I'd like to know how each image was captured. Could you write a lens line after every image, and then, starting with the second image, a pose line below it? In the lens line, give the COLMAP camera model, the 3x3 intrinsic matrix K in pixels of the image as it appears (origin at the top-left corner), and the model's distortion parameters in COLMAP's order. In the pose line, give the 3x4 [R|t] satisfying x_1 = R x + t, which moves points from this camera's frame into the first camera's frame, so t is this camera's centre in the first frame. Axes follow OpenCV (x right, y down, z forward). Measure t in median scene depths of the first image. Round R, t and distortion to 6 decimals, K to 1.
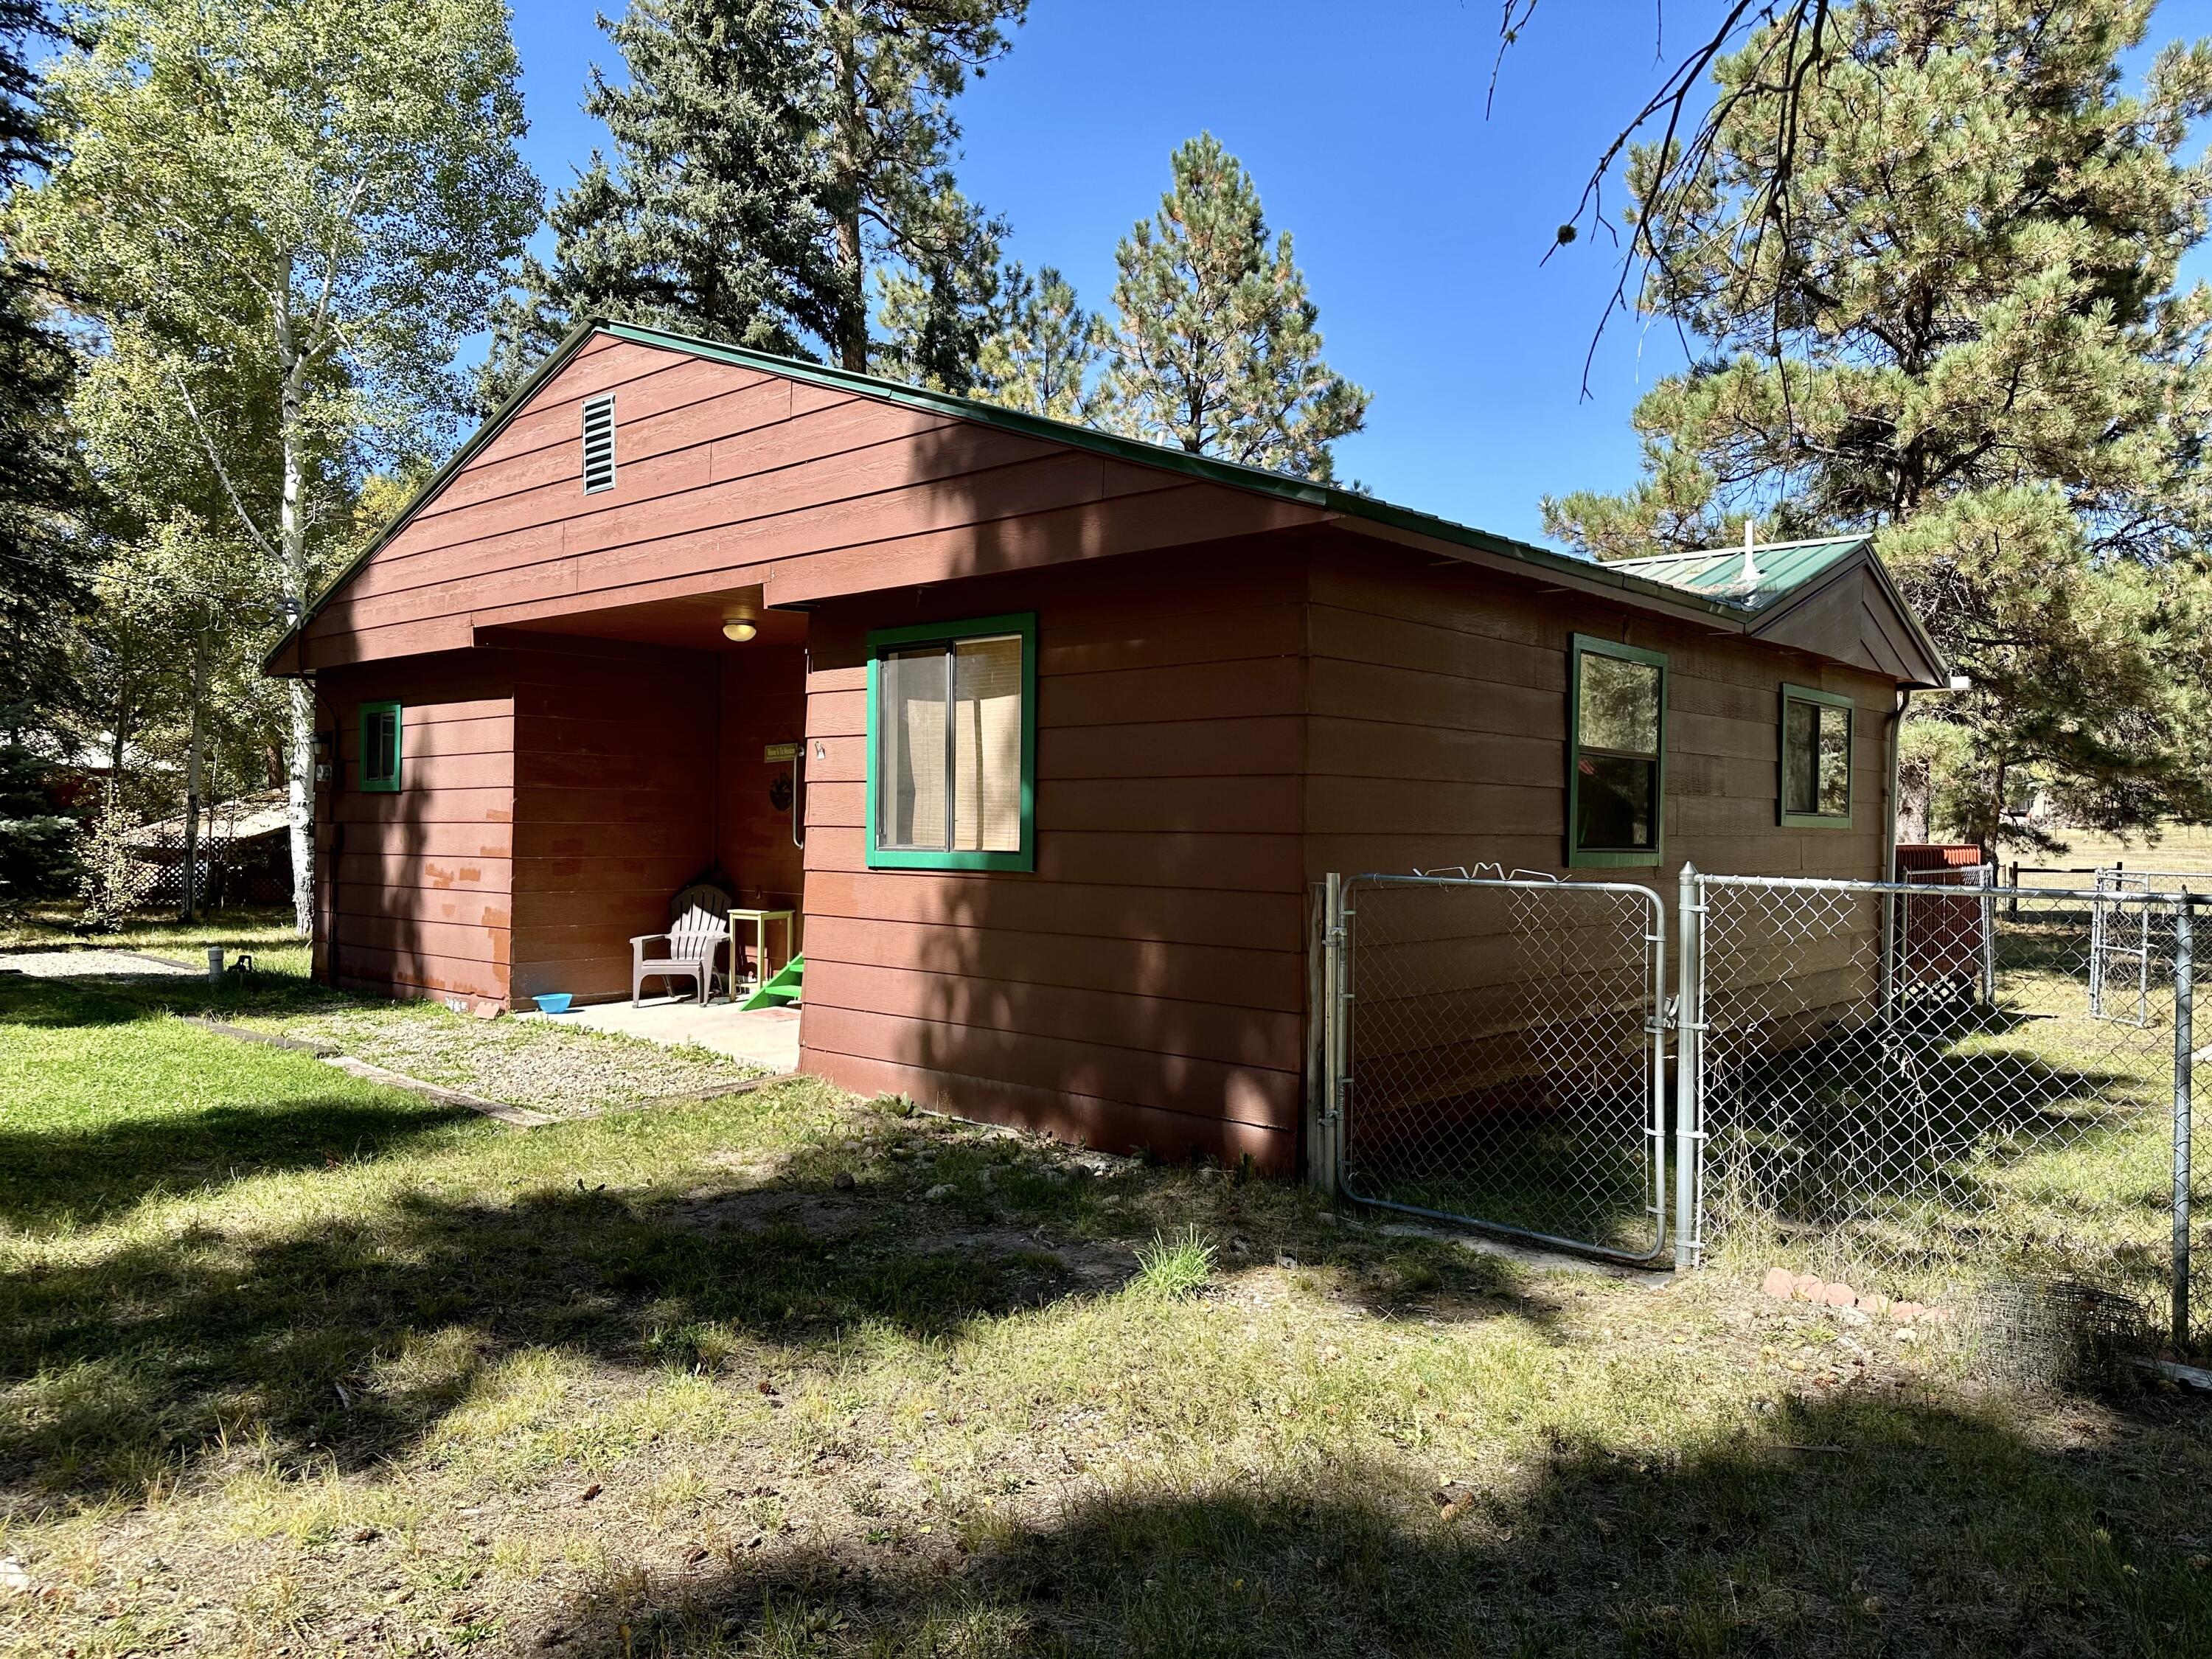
lens RADIAL K [[1539.9, 0, 1107.3], [0, 1539.9, 815.8], [0, 0, 1]] dist [0.077144, -0.087402]
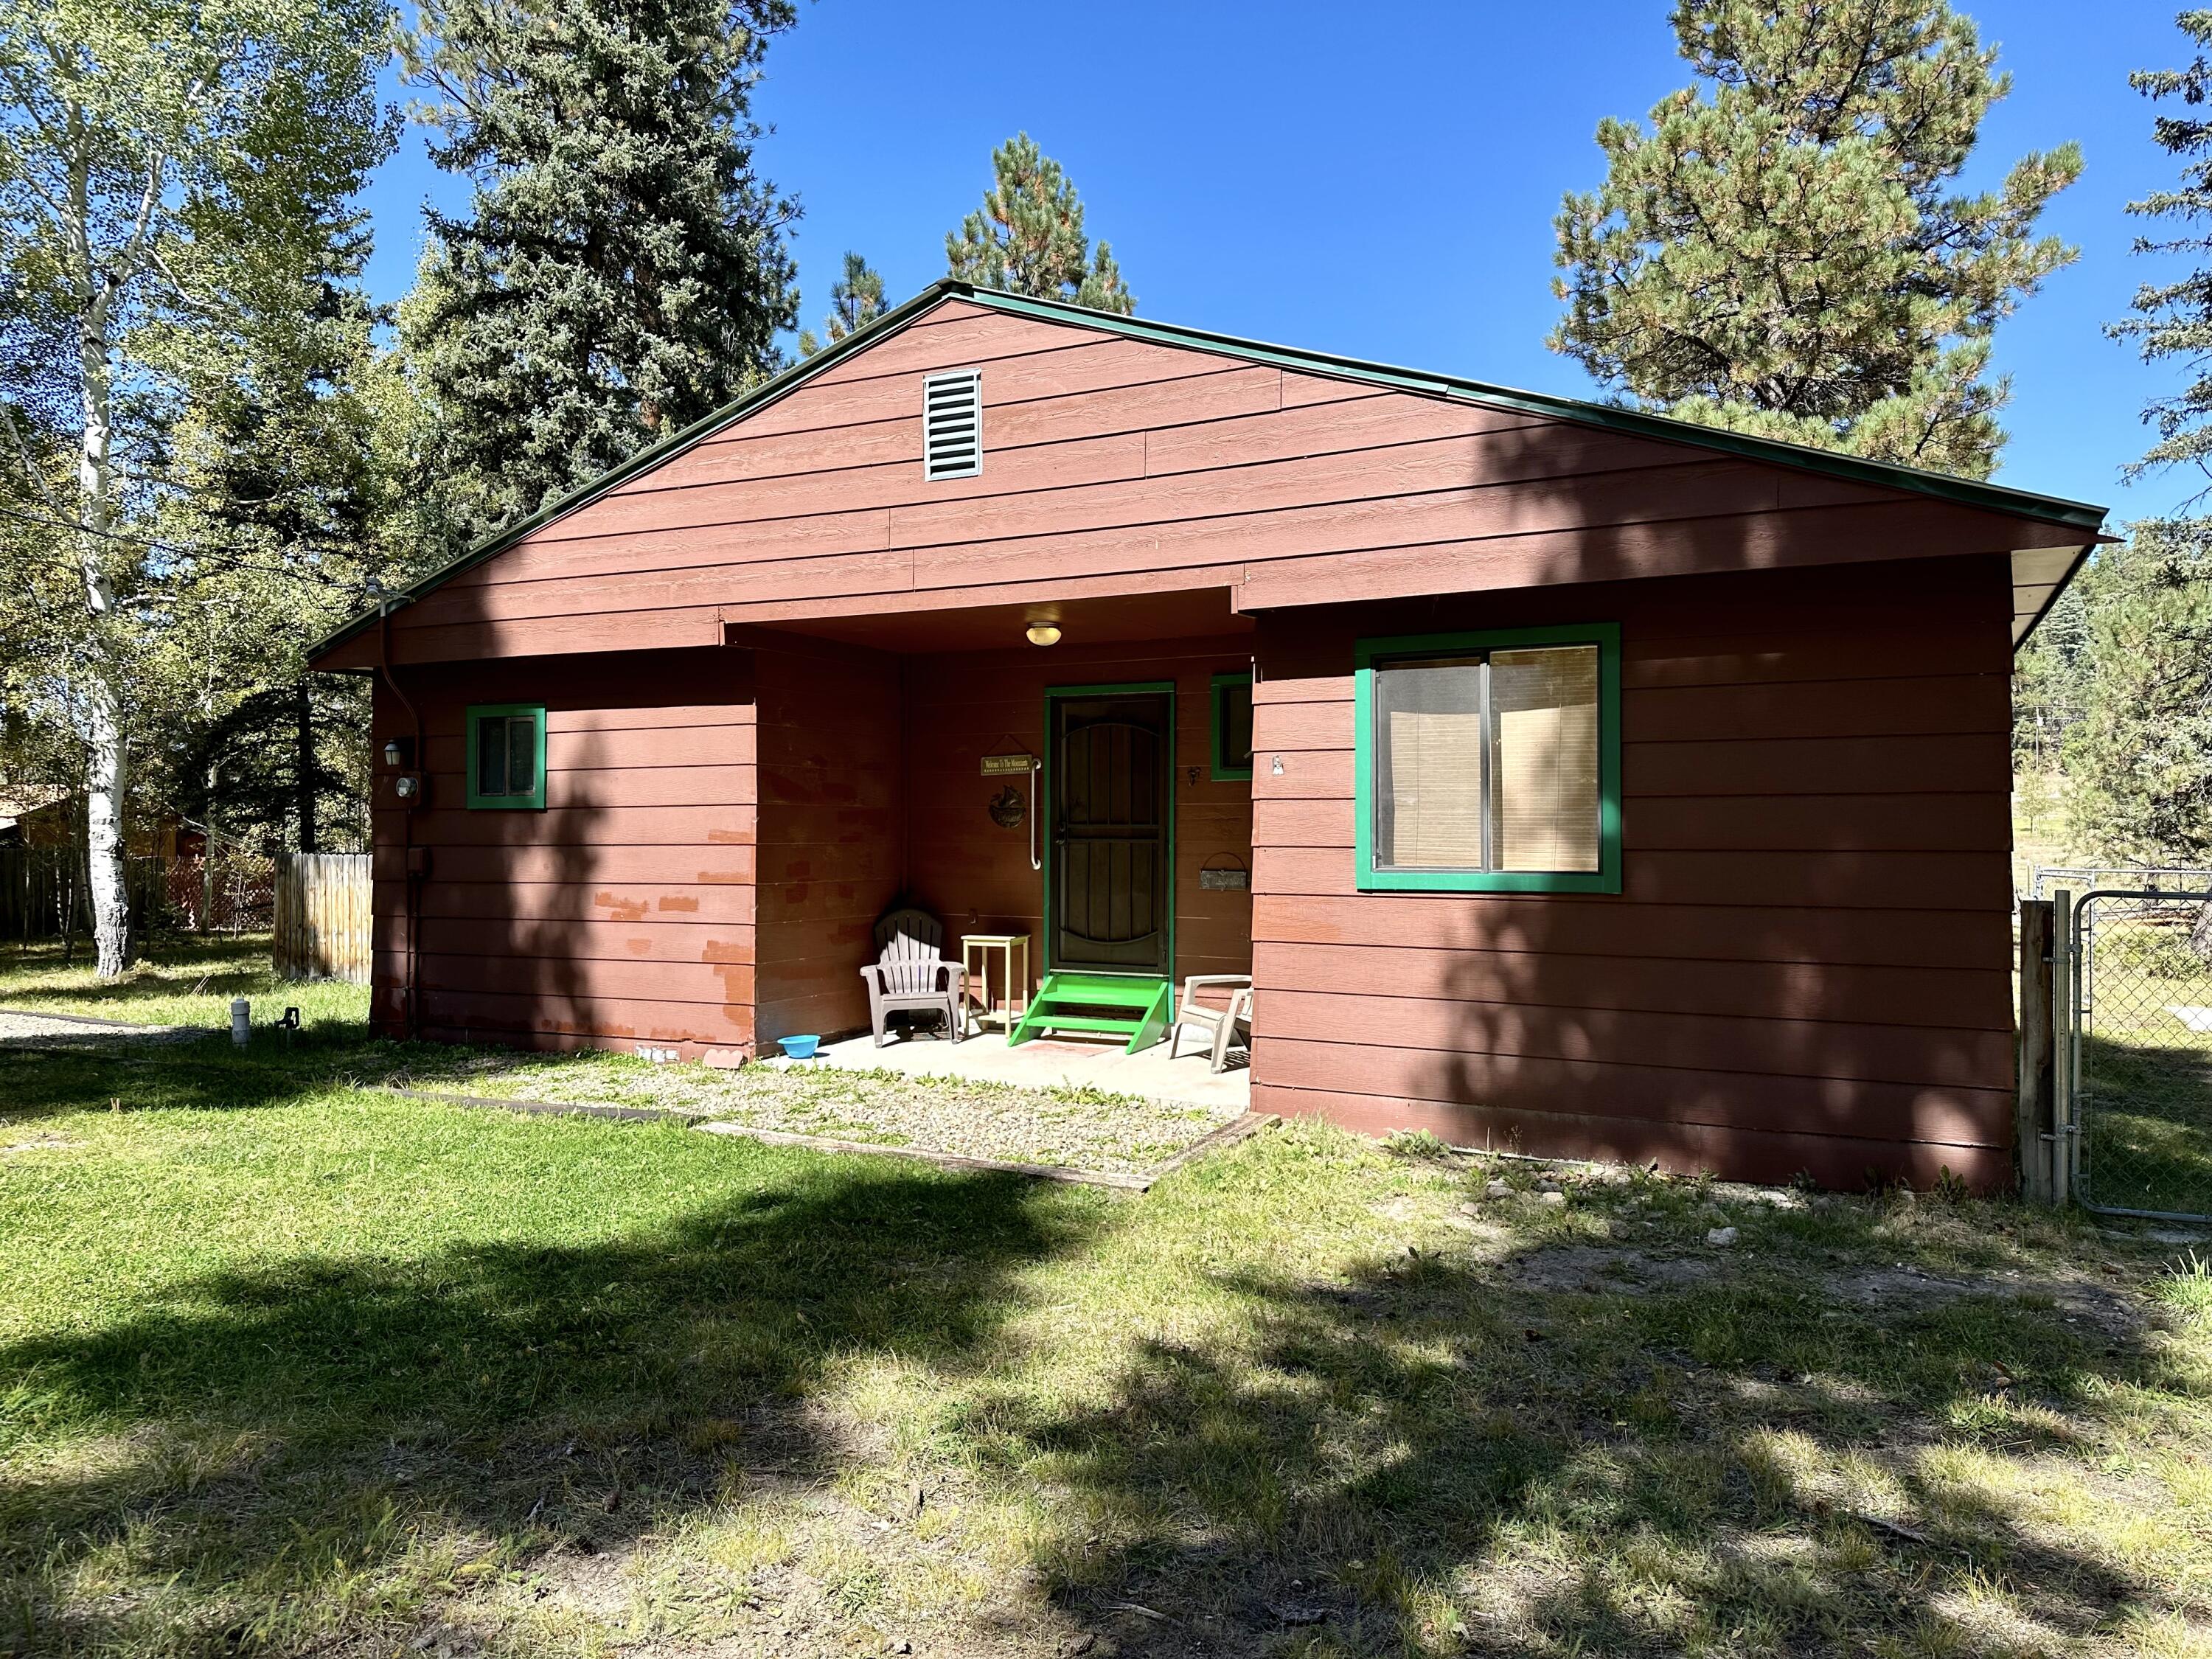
lens RADIAL K [[1539.9, 0, 1072.4], [0, 1539.9, 809.4], [0, 0, 1]] dist [0.077144, -0.087402]
pose [[0.965843, -0.005401, 0.259071, -0.553243], [0.007264, 0.999954, -0.006234, -0.011268], [-0.259026, 0.007903, 0.965838, 0.133163]]
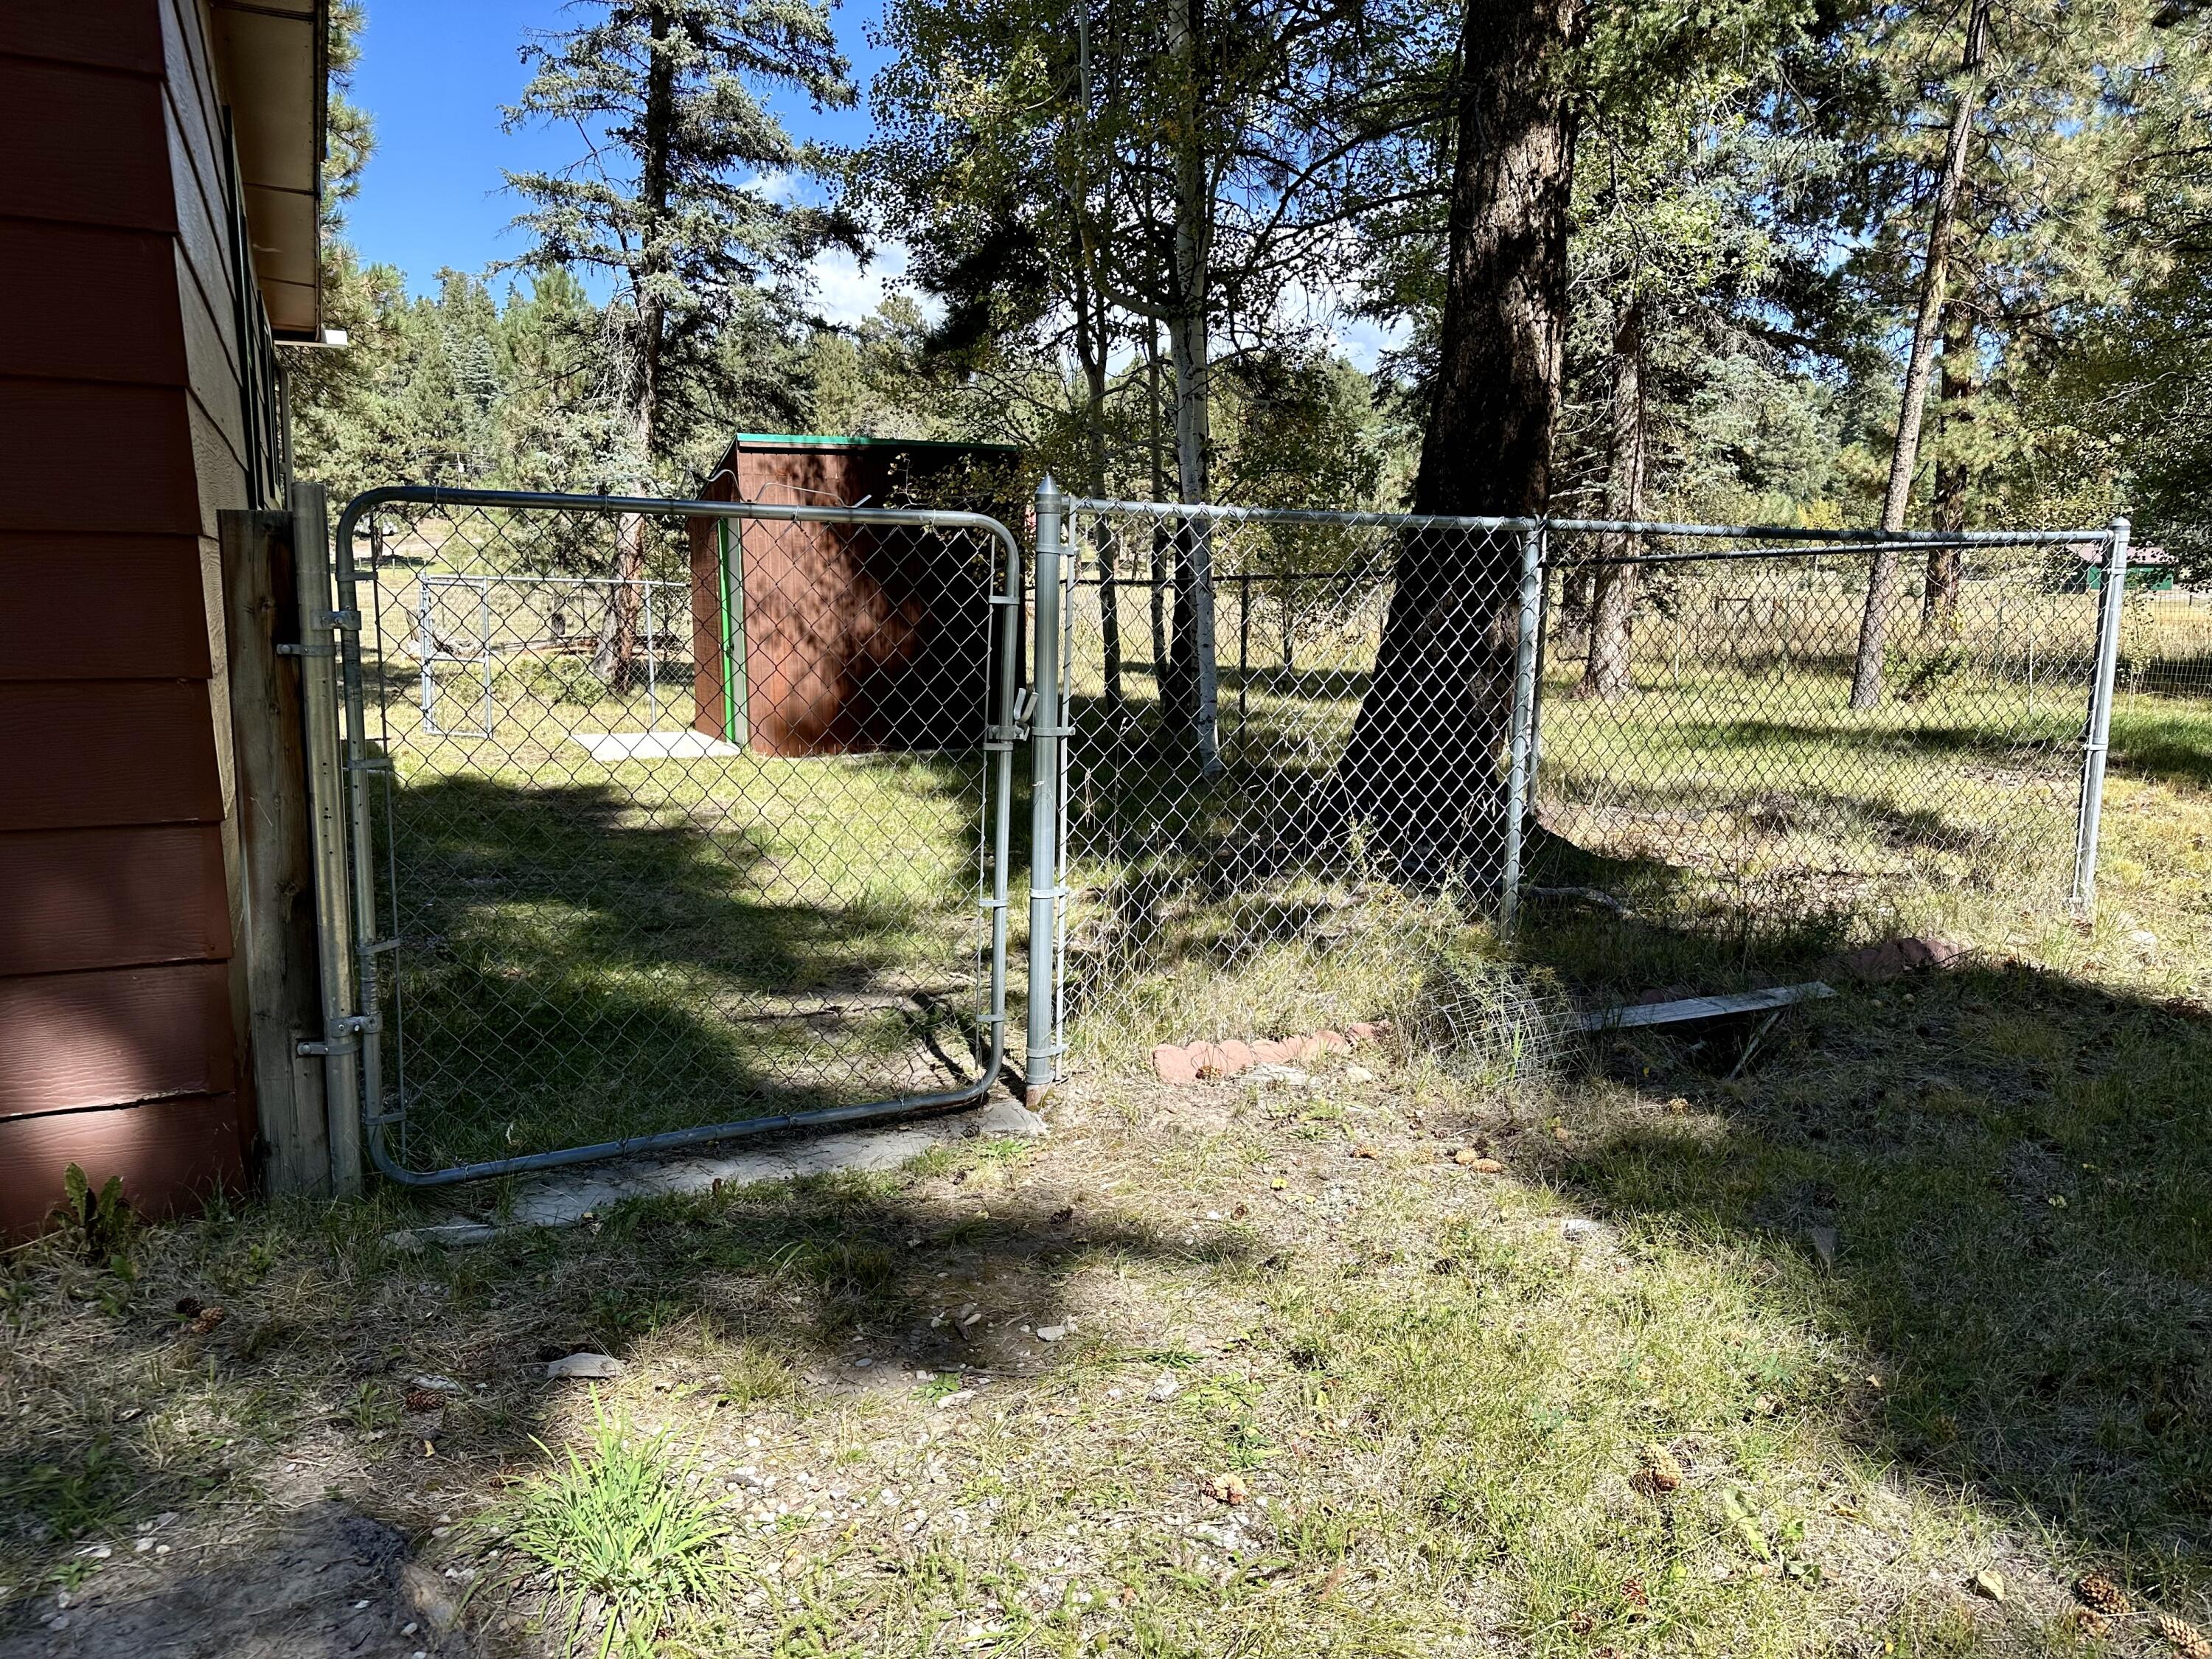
lens RADIAL K [[1539.9, 0, 1097.0], [0, 1539.9, 826.6], [0, 0, 1]] dist [0.077144, -0.087402]
pose [[0.369130, -0.148713, 0.917402, -0.138688], [-0.008673, 0.986521, 0.163407, 0.042670], [-0.929337, -0.068275, 0.362865, 0.470018]]
